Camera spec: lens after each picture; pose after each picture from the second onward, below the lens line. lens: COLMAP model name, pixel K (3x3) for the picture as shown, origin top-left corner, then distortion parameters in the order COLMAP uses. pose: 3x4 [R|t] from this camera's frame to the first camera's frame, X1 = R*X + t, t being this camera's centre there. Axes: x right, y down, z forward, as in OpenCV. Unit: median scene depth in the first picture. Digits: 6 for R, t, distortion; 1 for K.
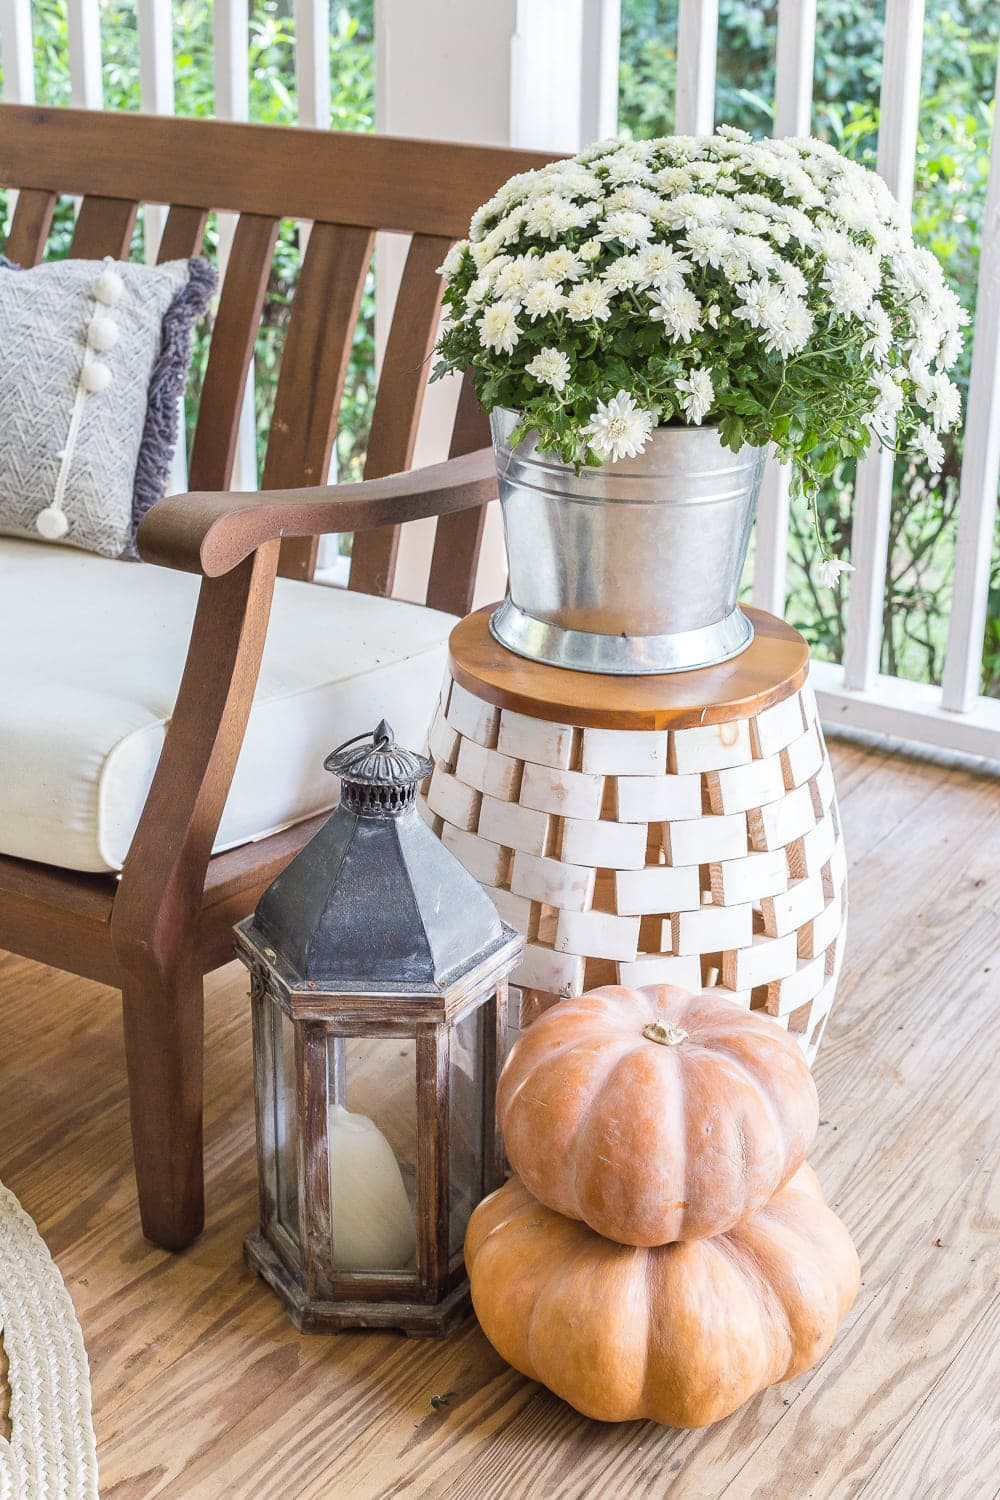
lens RADIAL K [[2202.5, 0, 500.0], [0, 2202.5, 750.0], [0, 0, 1]] dist [-0.089918, -0.067958]
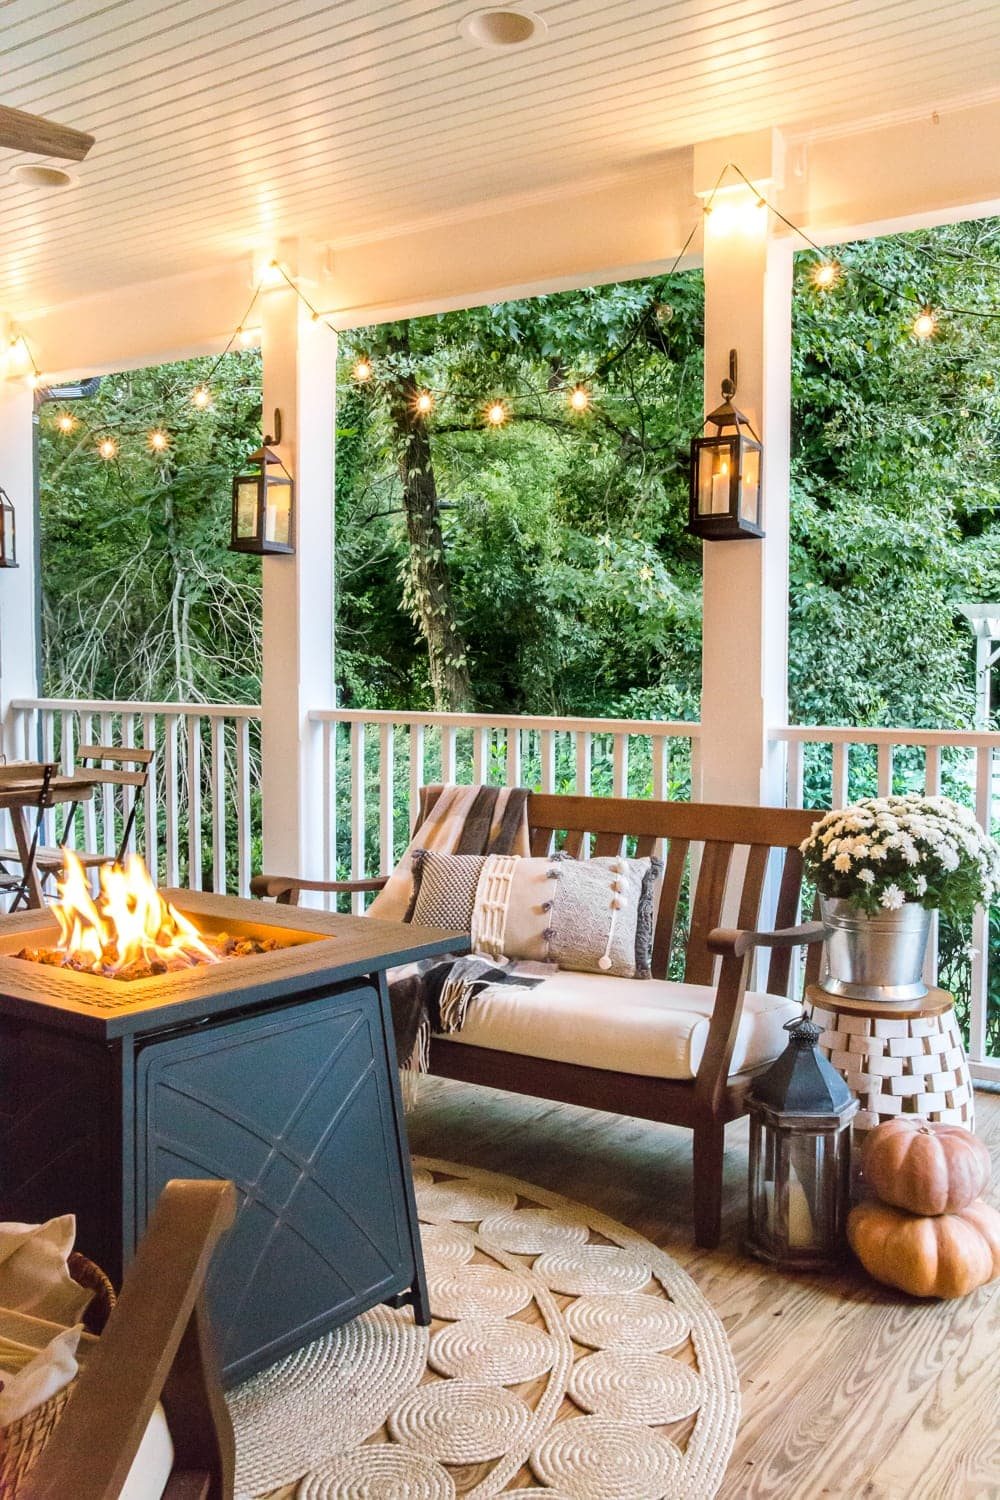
lens RADIAL K [[1339.7, 0, 500.0], [0, 1339.7, 750.0], [0, 0, 1]] dist [-0.101210, 0.158557]
pose [[0.998765, -0.011787, -0.048260, -0.321508], [-0.005165, 0.941541, -0.336859, 0.218802], [0.049409, 0.336693, 0.940317, -0.579794]]
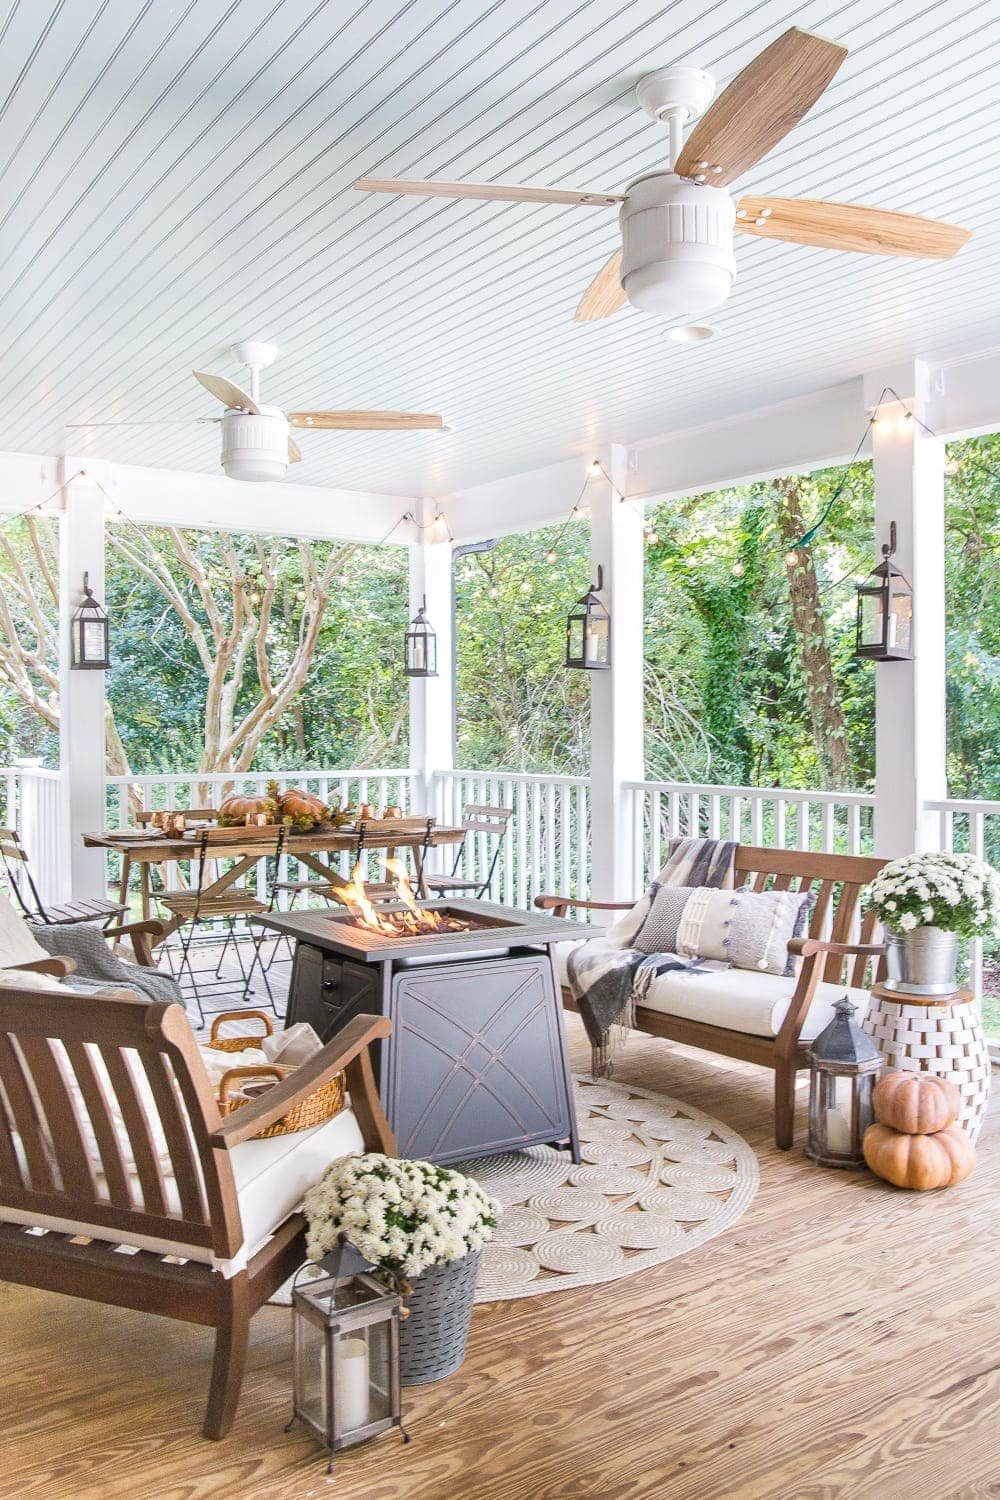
lens RADIAL K [[1224.5, 0, 500.0], [0, 1224.5, 750.0], [0, 0, 1]] dist [-0.135581, 0.152122]
pose [[0.918663, -0.013964, -0.394796, 0.223350], [-0.137358, 0.925728, -0.352365, 0.405626], [0.370394, 0.377933, 0.848513, -1.154670]]
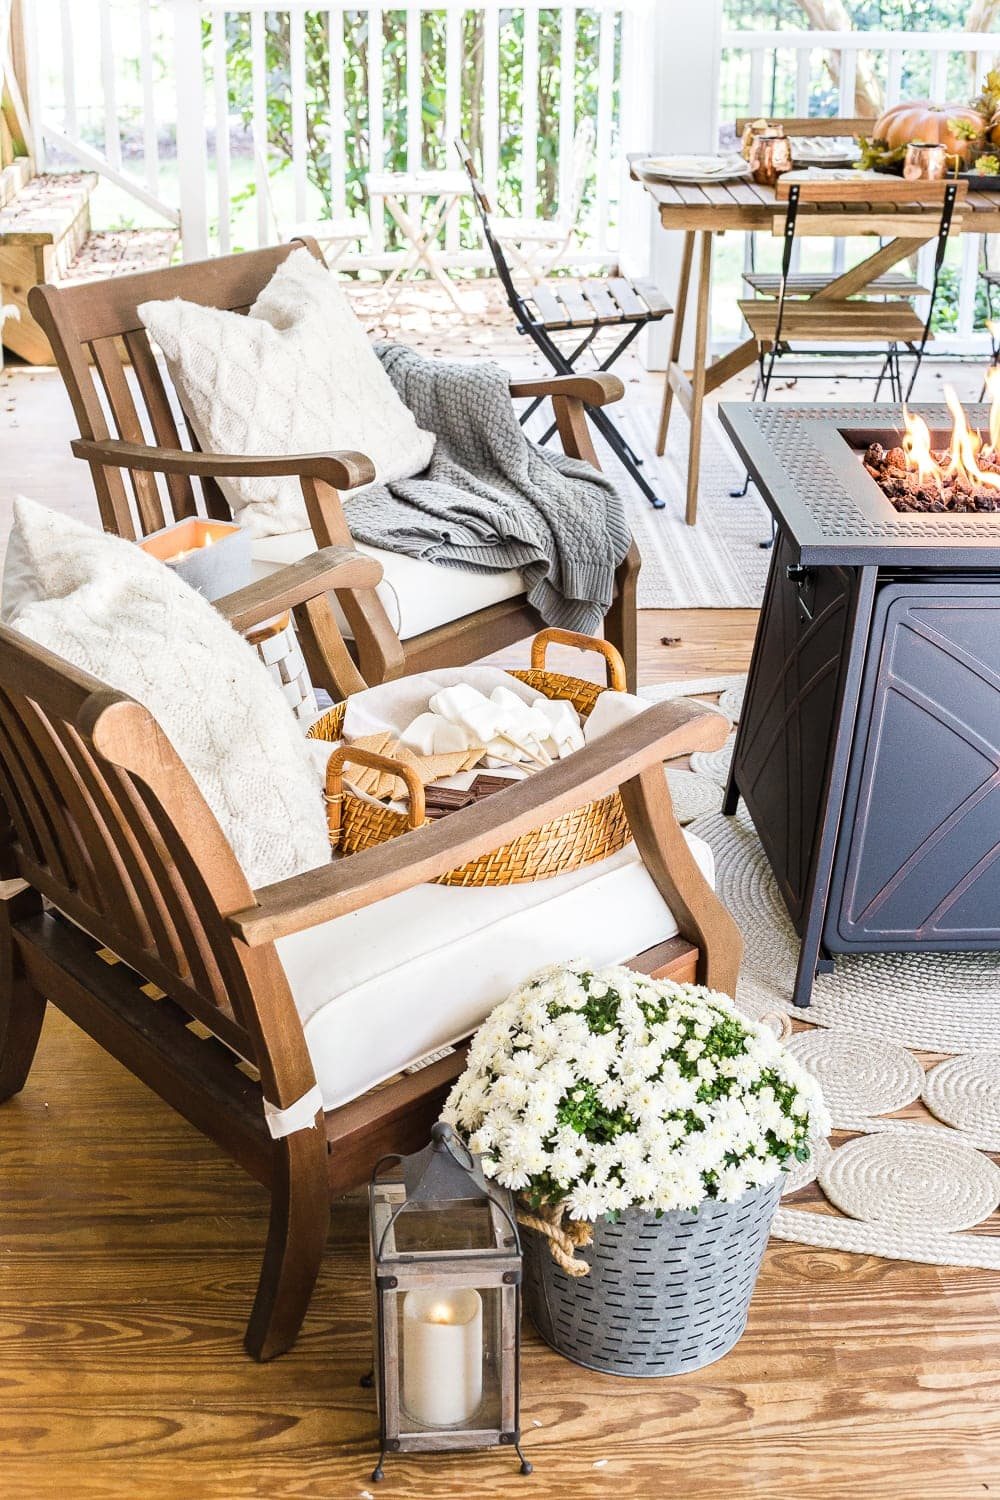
lens RADIAL K [[2188.6, 0, 500.0], [0, 2188.6, 750.0], [0, 0, 1]] dist [-0.109432, 0.020159]
pose [[0.581581, 0.304225, -0.754461, 0.475321], [-0.314044, 0.939507, 0.136759, 0.069308], [0.750427, 0.157397, 0.641939, -0.788296]]
